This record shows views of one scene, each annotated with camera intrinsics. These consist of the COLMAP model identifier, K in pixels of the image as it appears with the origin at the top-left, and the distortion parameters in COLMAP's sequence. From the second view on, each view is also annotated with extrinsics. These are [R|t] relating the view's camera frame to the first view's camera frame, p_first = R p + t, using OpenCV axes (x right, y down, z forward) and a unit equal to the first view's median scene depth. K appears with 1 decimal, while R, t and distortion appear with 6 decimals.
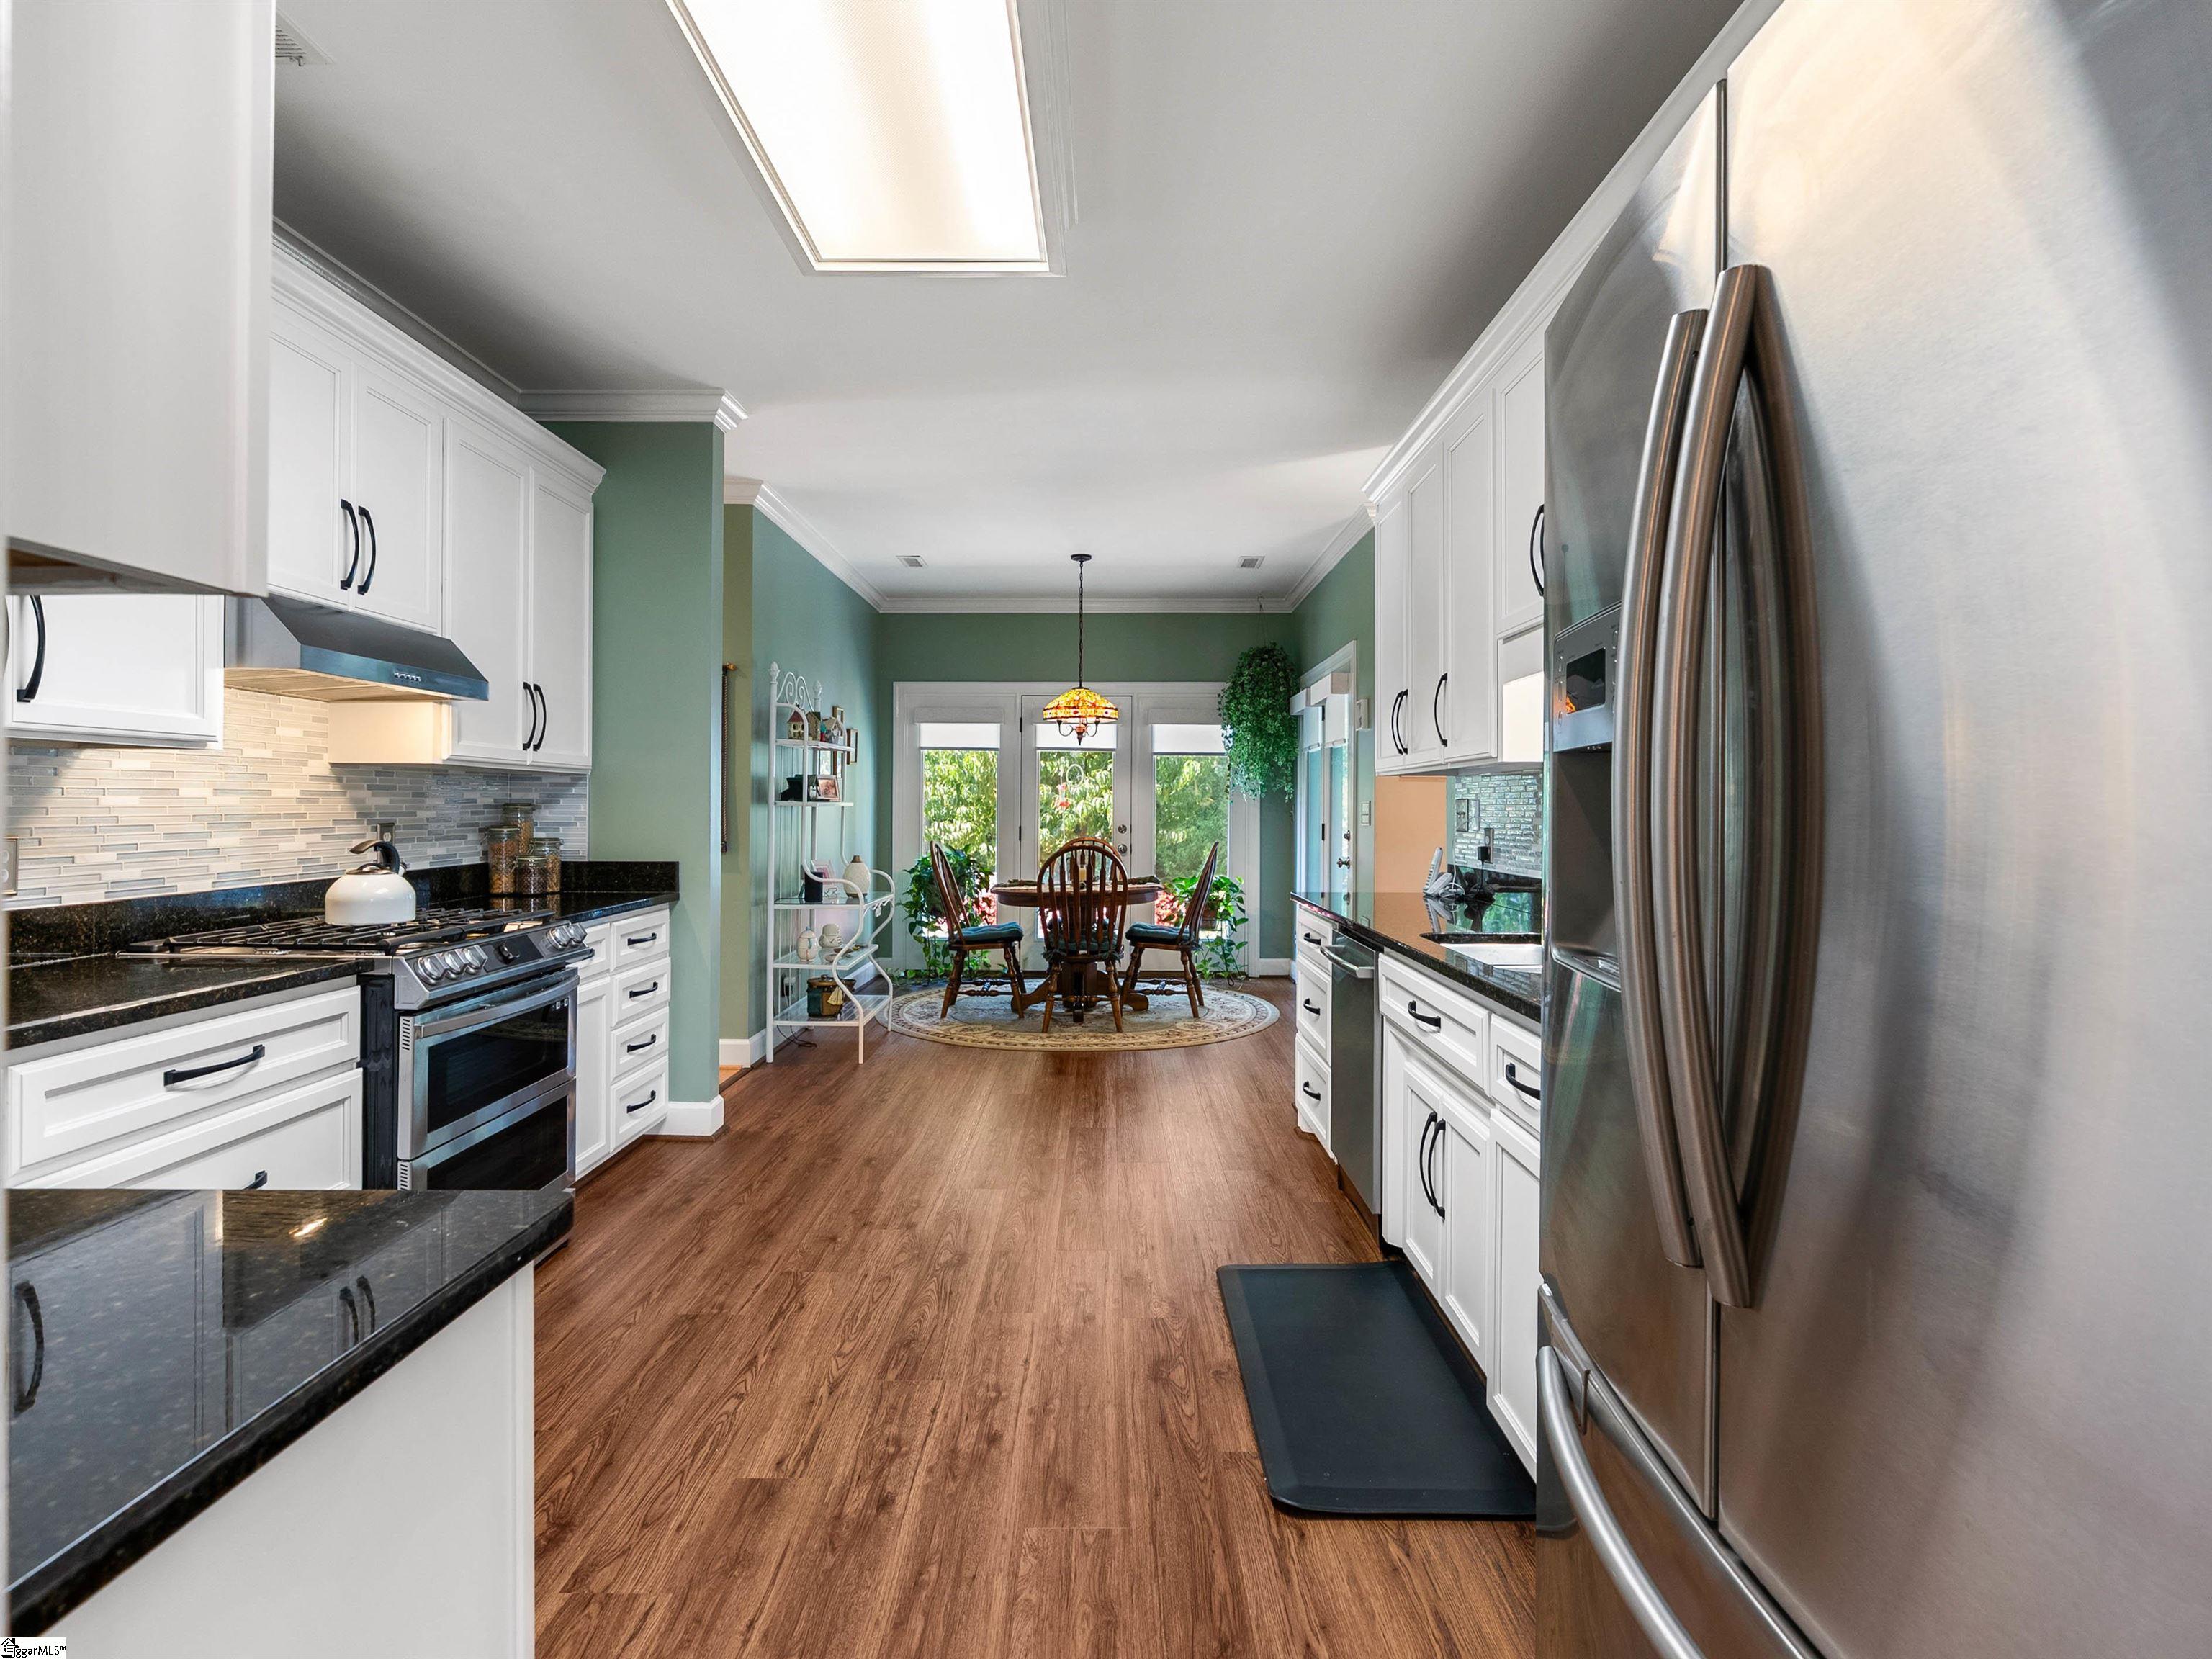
lens RADIAL K [[1119.0, 0, 1088.7], [0, 1119.0, 834.0], [0, 0, 1]] dist [0.001123, 0.001749]
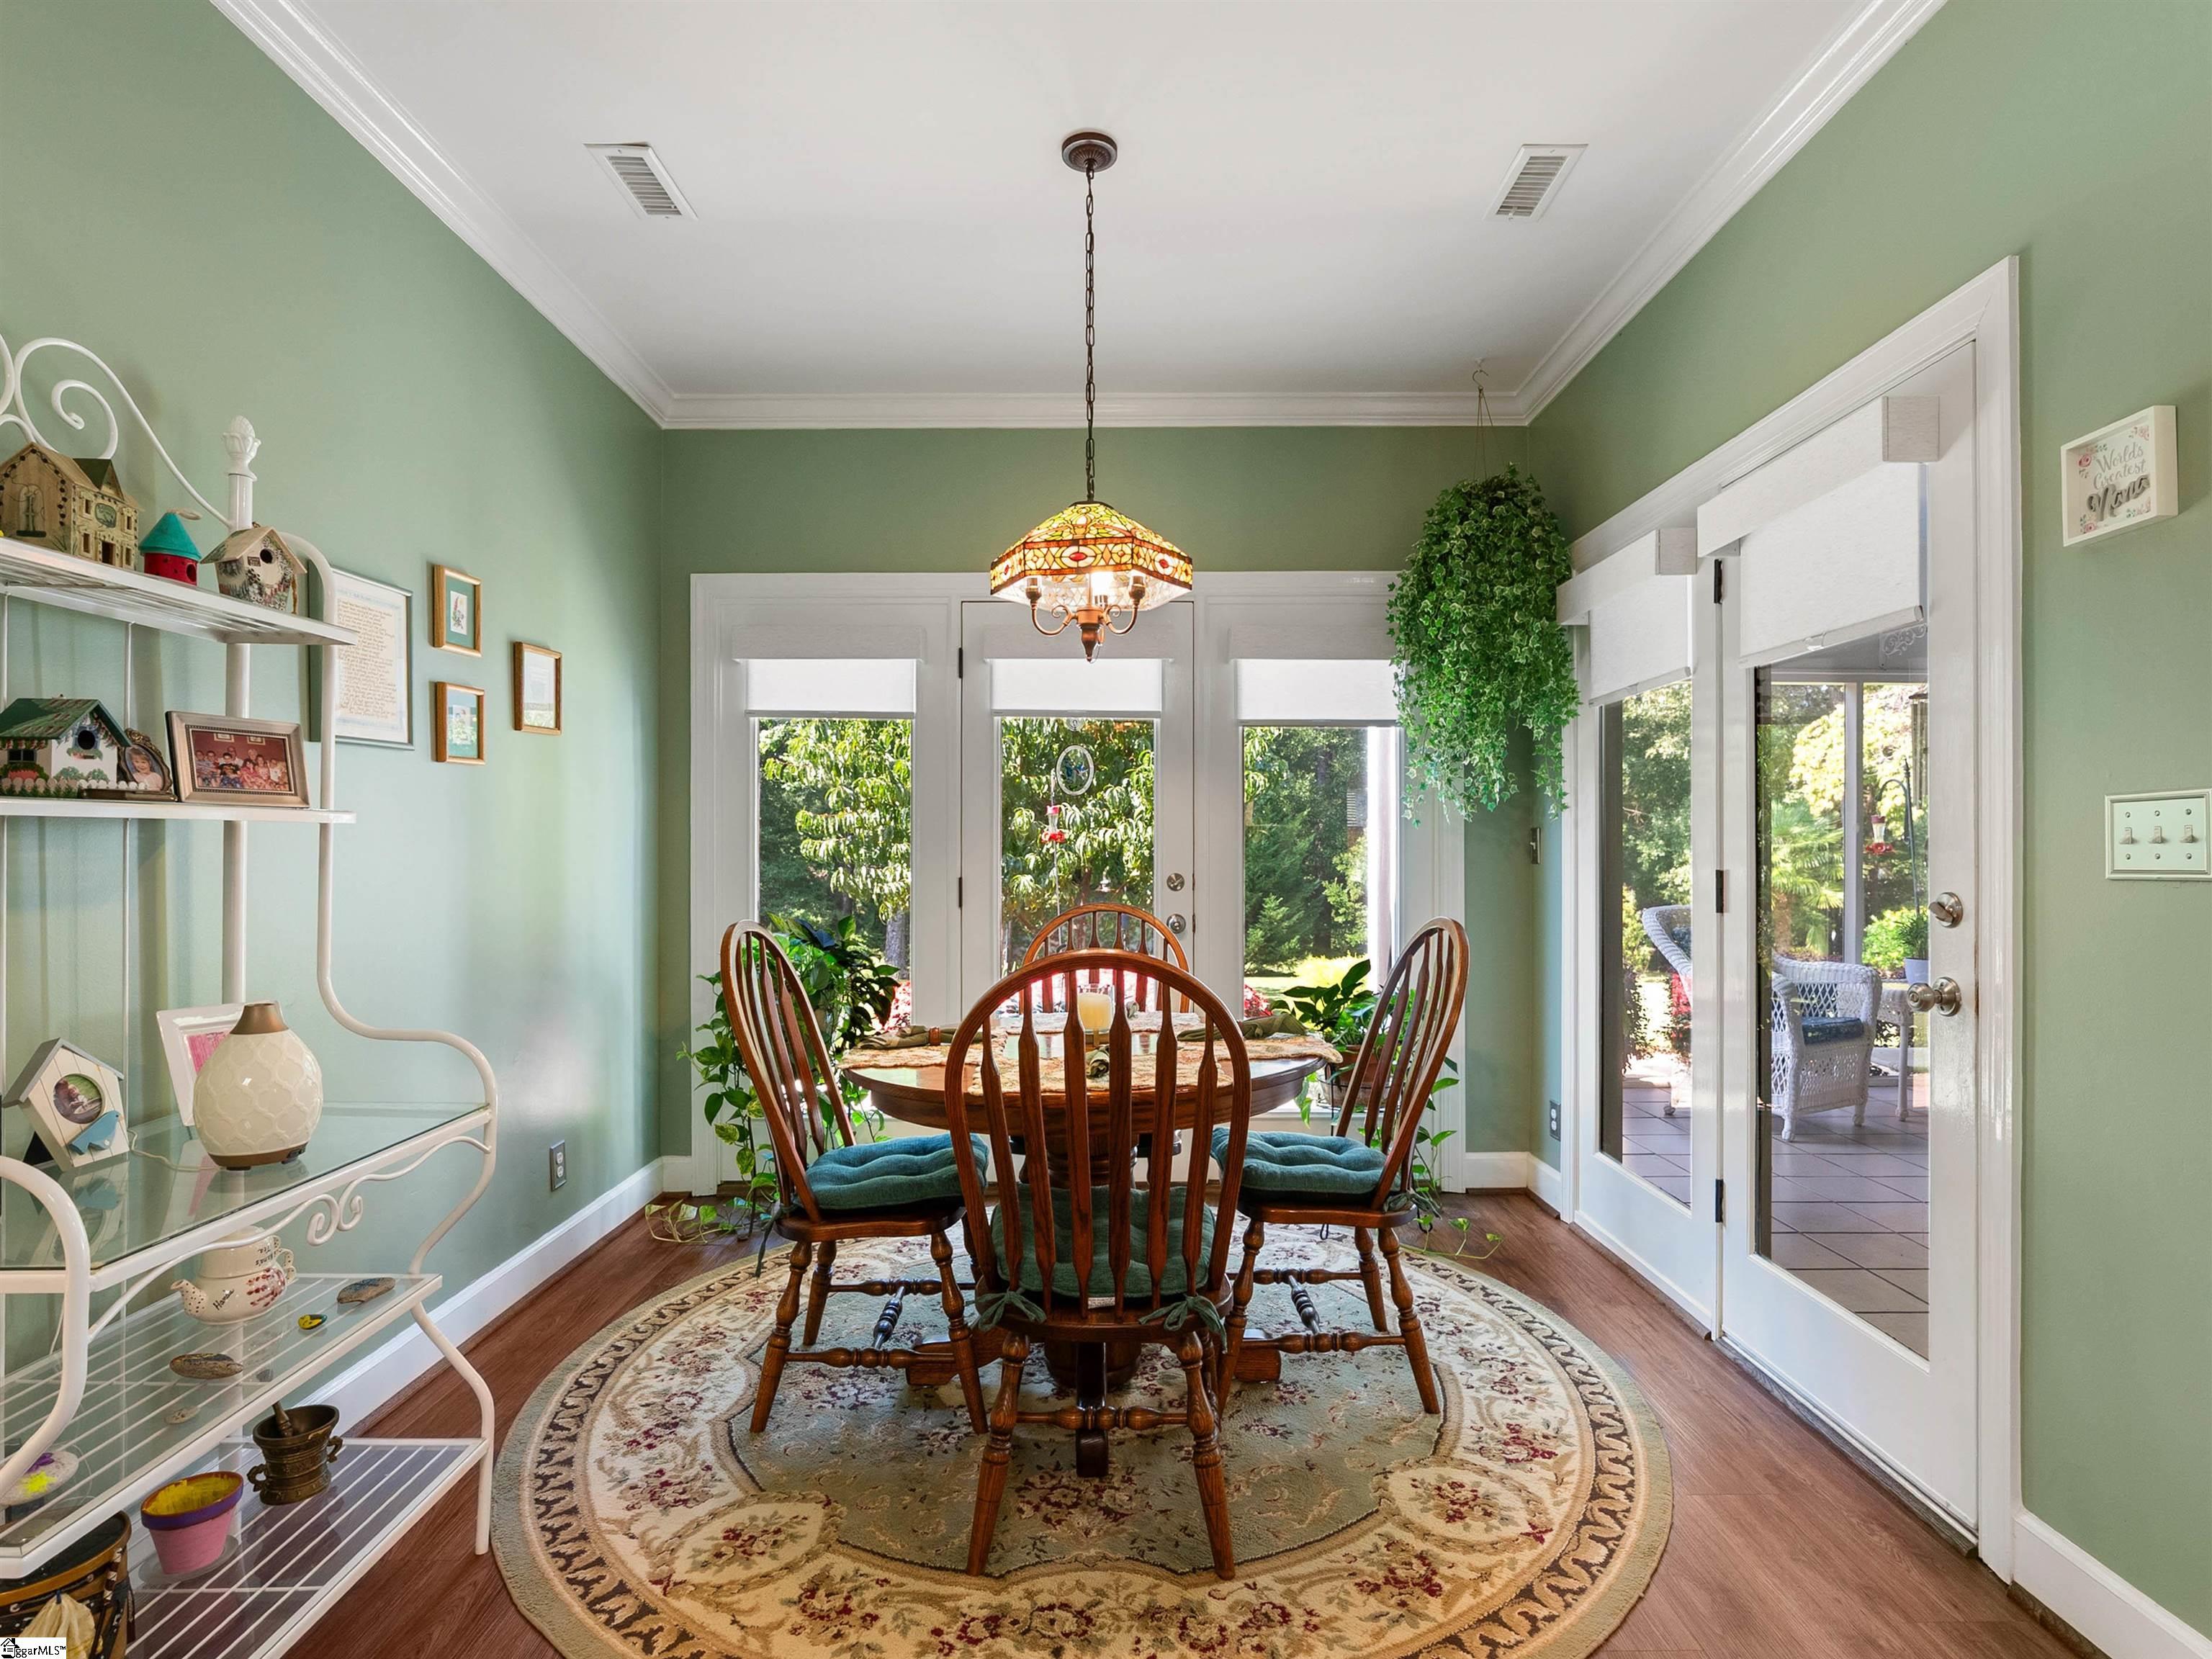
lens RADIAL K [[1141.9, 0, 1102.7], [0, 1141.9, 846.4], [0, 0, 1]] dist [-0.002698, -0.000428]
pose [[0.999910, -0.003795, 0.012848, -0.017219], [0.004107, 0.999694, -0.024376, -0.021592], [-0.012752, 0.024426, 0.999620, 1.441587]]
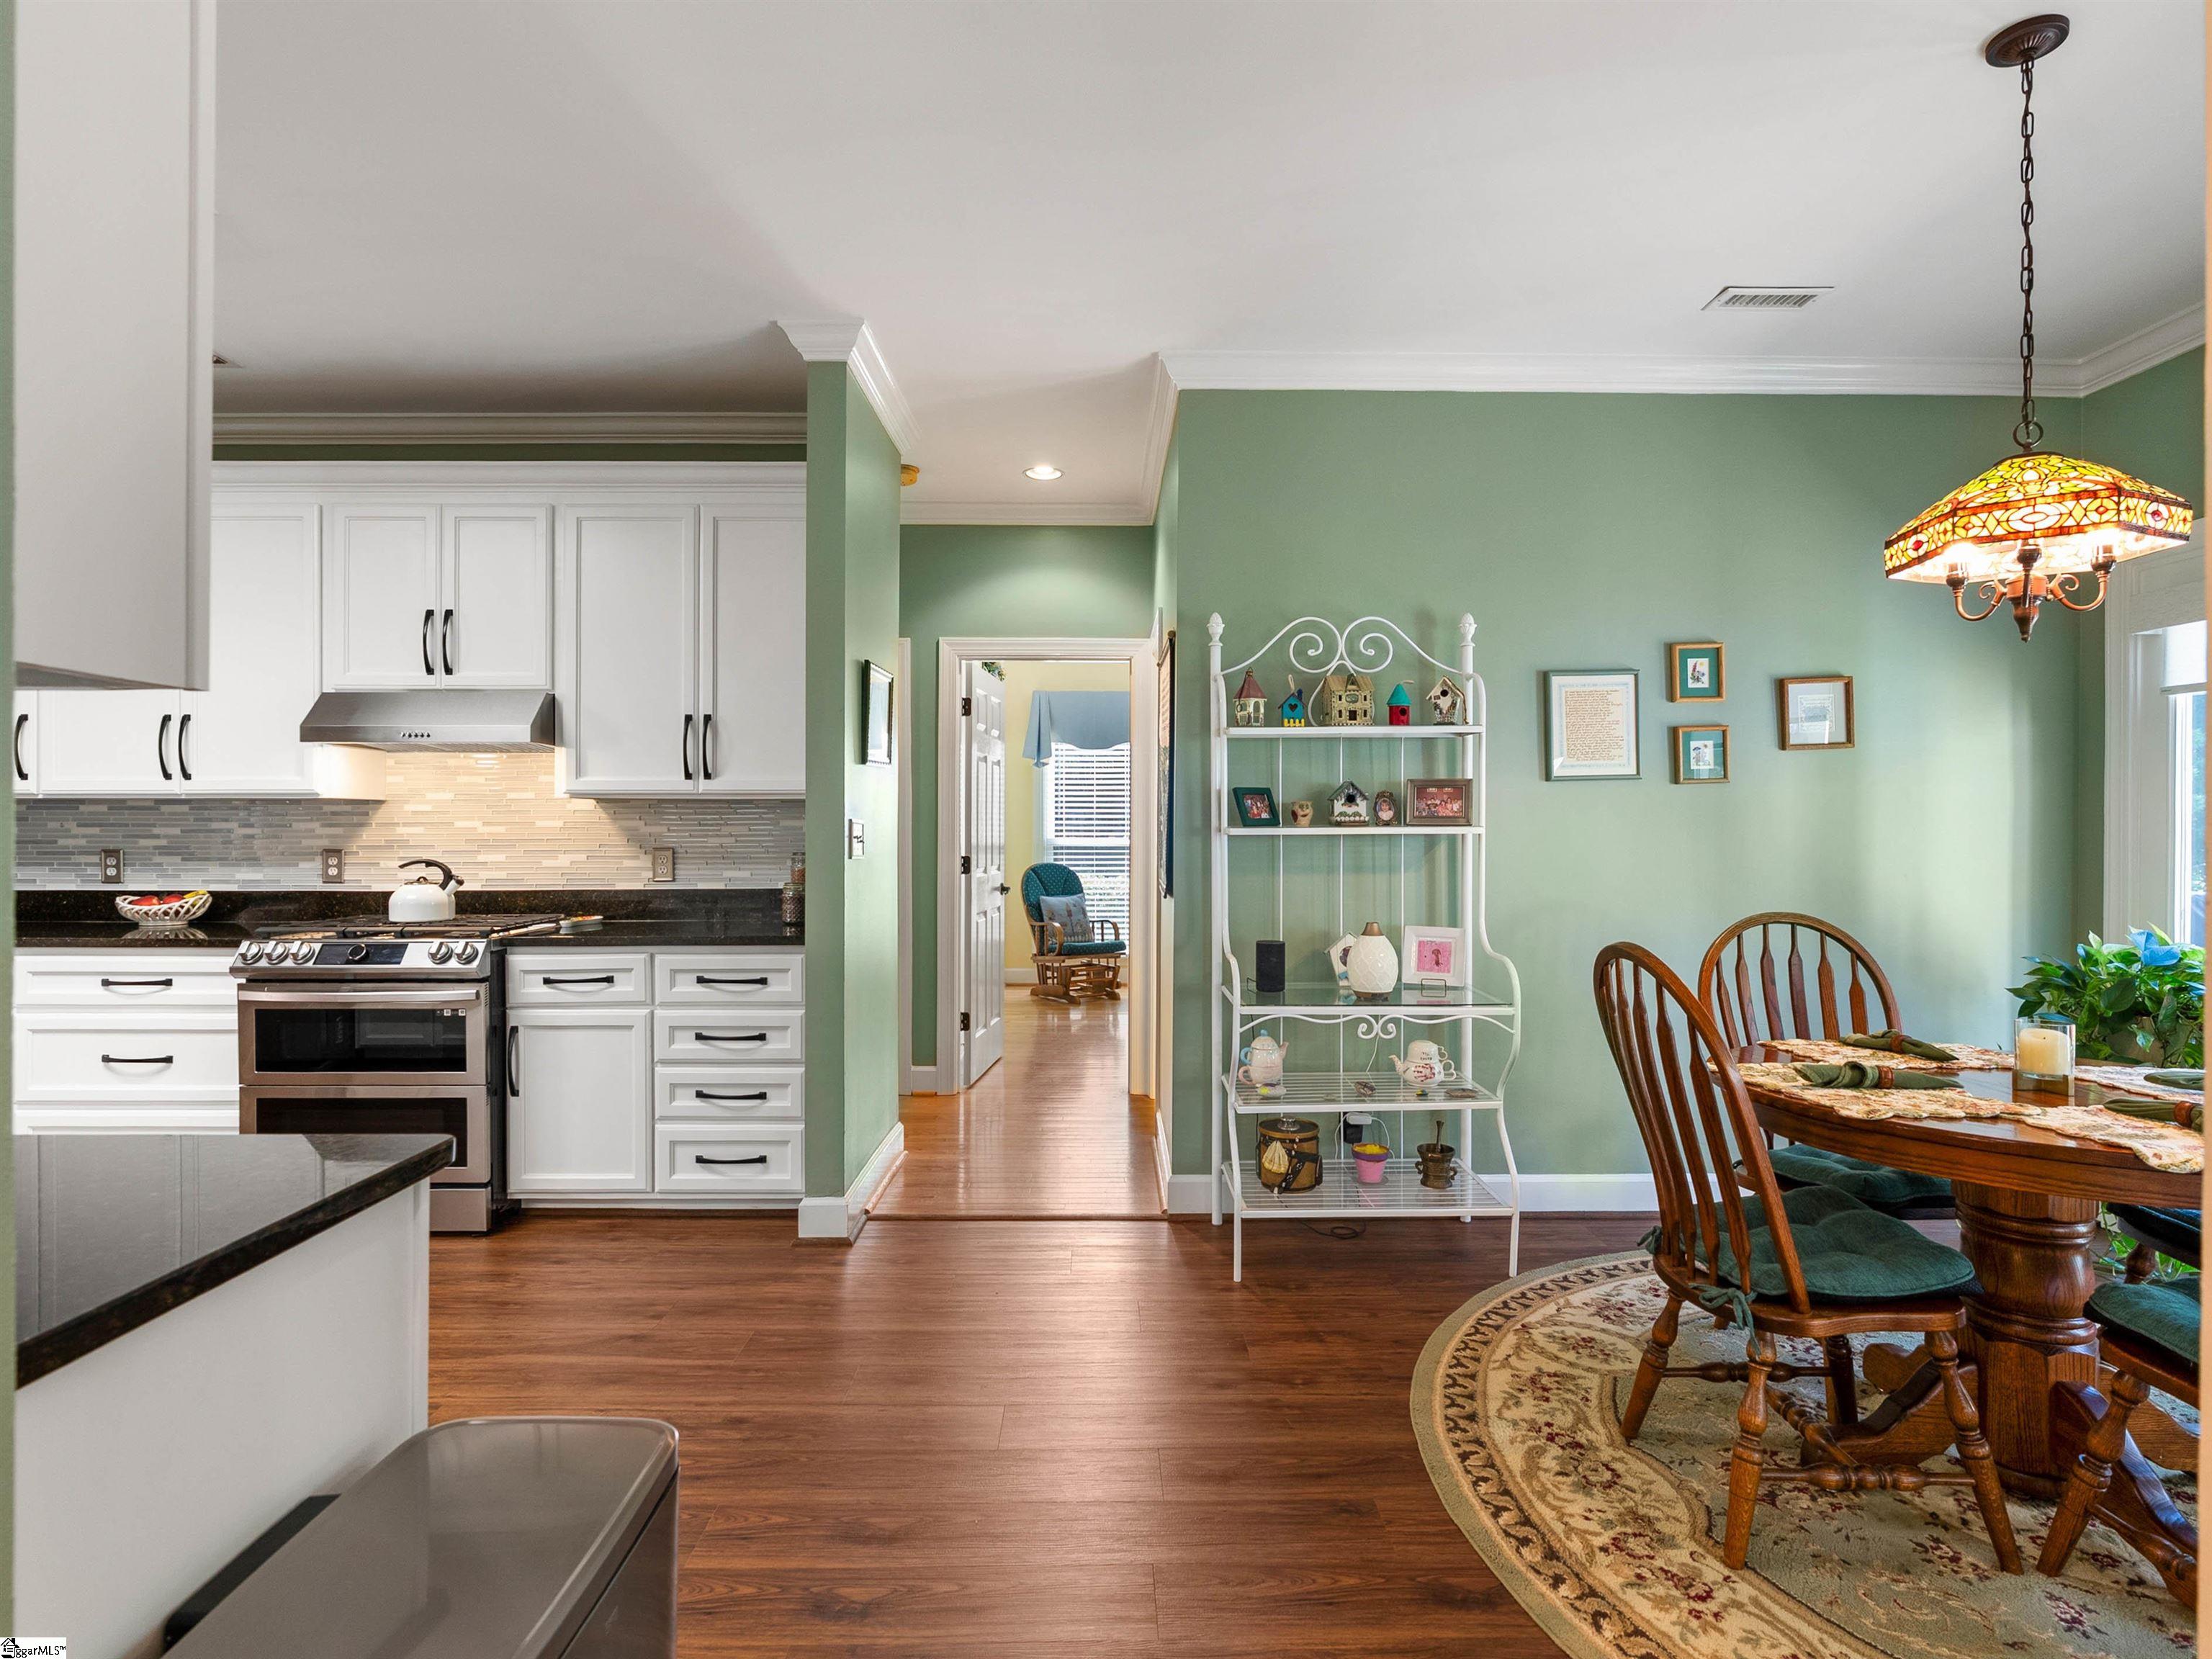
lens RADIAL K [[1119.7, 0, 1106.0], [0, 1119.7, 829.5], [0, 0, 1]] dist [-0.009988, 0.000347]
pose [[0.015345, -0.001196, -0.999882, 0.662259], [-0.023988, 0.999711, -0.001564, -0.044629], [0.999594, 0.024009, 0.015312, 1.691571]]
